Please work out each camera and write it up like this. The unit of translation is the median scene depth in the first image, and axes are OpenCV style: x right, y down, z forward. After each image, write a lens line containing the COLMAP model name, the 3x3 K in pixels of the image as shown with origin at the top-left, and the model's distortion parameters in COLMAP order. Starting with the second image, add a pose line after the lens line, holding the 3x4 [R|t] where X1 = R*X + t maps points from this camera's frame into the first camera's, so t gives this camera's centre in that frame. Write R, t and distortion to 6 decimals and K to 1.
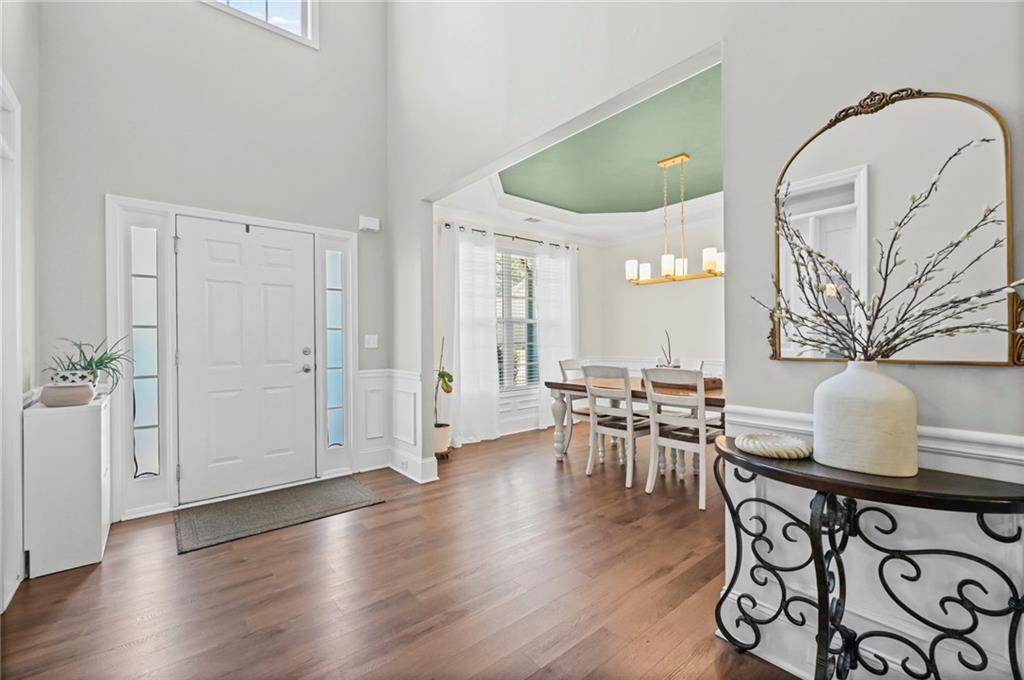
lens RADIAL K [[426.0, 0, 510.9], [0, 426.0, 335.8], [0, 0, 1]] dist [-0.003700, -0.000083]
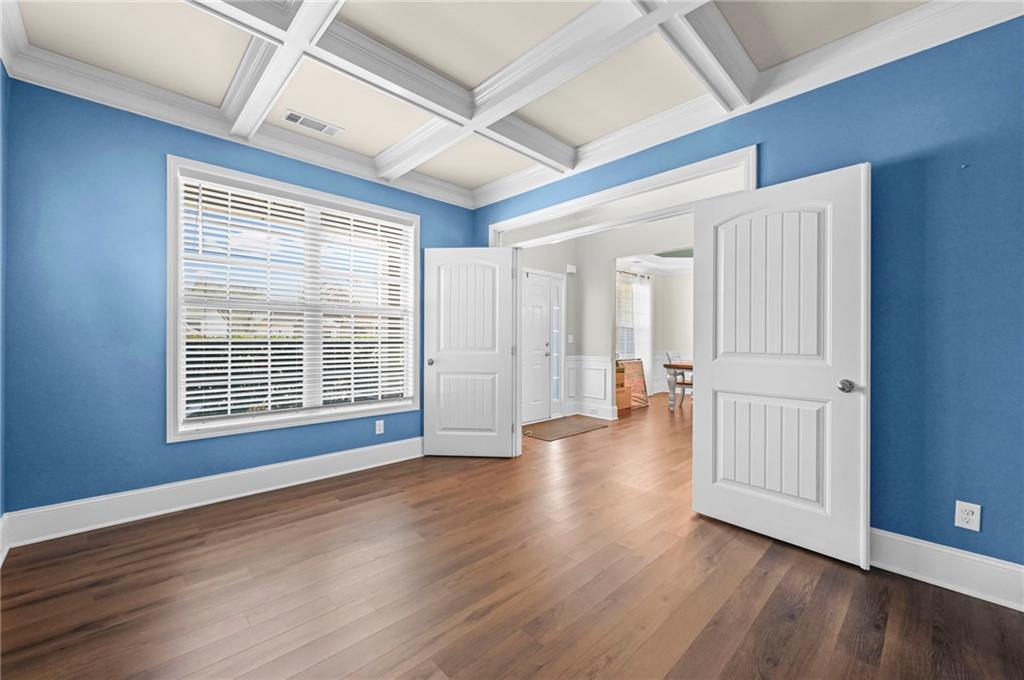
lens RADIAL K [[426.0, 0, 510.9], [0, 426.0, 335.8], [0, 0, 1]] dist [-0.003700, -0.000083]
pose [[0.996237, 0.010588, 0.086018, -0.715439], [-0.009973, 0.999922, -0.007575, 0.015556], [-0.086092, 0.006689, 0.996265, -0.661543]]
